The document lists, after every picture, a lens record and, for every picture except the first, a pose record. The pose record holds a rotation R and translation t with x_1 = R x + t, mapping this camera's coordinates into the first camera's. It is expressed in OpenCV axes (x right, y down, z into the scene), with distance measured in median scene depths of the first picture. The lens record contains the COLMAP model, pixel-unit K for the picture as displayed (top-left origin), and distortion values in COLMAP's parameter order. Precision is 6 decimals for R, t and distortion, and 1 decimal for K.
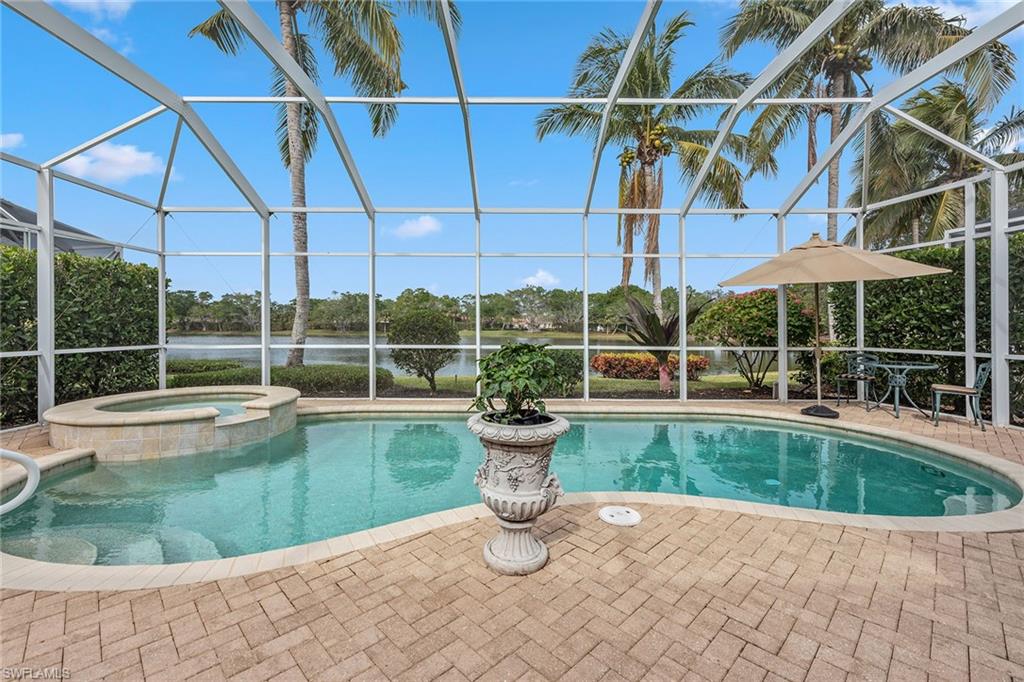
lens RADIAL K [[429.5, 0, 518.9], [0, 429.5, 327.7], [0, 0, 1]] dist [0.009805, -0.000381]
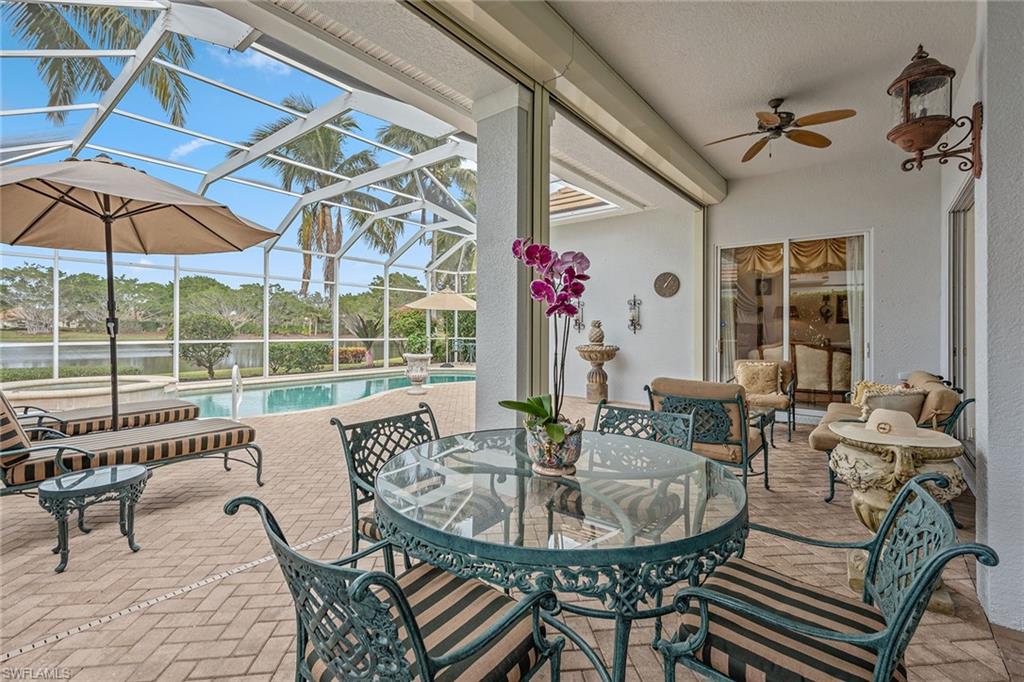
lens RADIAL K [[447.0, 0, 515.3], [0, 447.0, 324.4], [0, 0, 1]] dist [0.008859, -0.000824]
pose [[0.625659, 0.010613, 0.780024, -0.746198], [-0.004992, 0.999941, -0.009601, 0.000624], [-0.780081, 0.002113, 0.625676, -0.618503]]
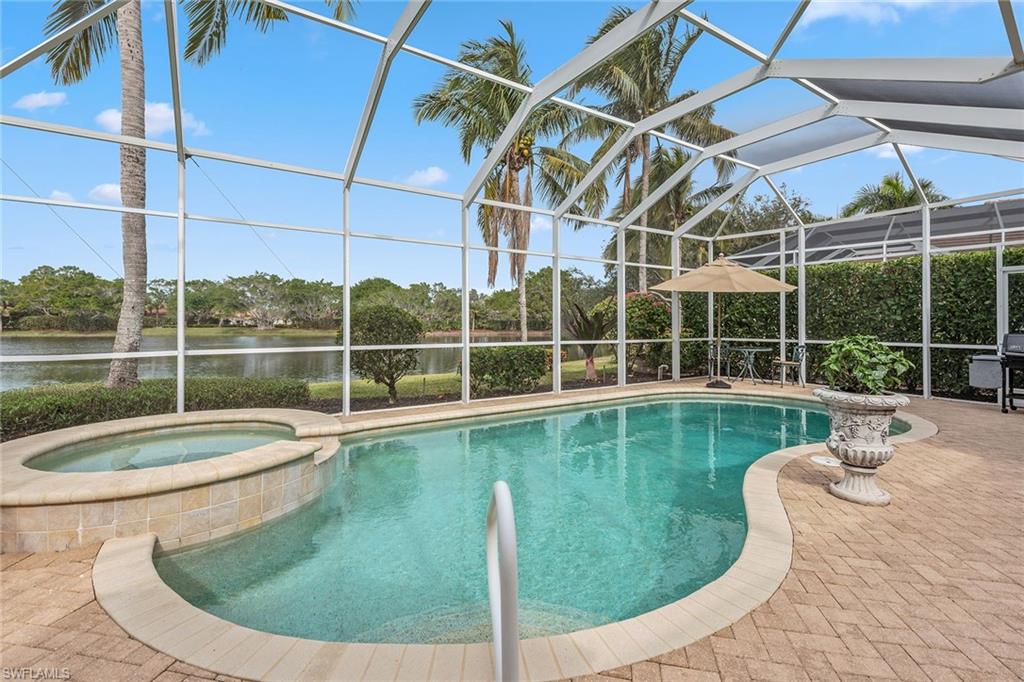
lens RADIAL K [[447.0, 0, 515.3], [0, 447.0, 324.4], [0, 0, 1]] dist [0.008859, -0.000824]
pose [[0.836880, -0.002068, 0.547382, -0.526991], [0.001009, 0.999997, 0.002236, -0.002412], [-0.547385, -0.001319, 0.836880, 0.129899]]
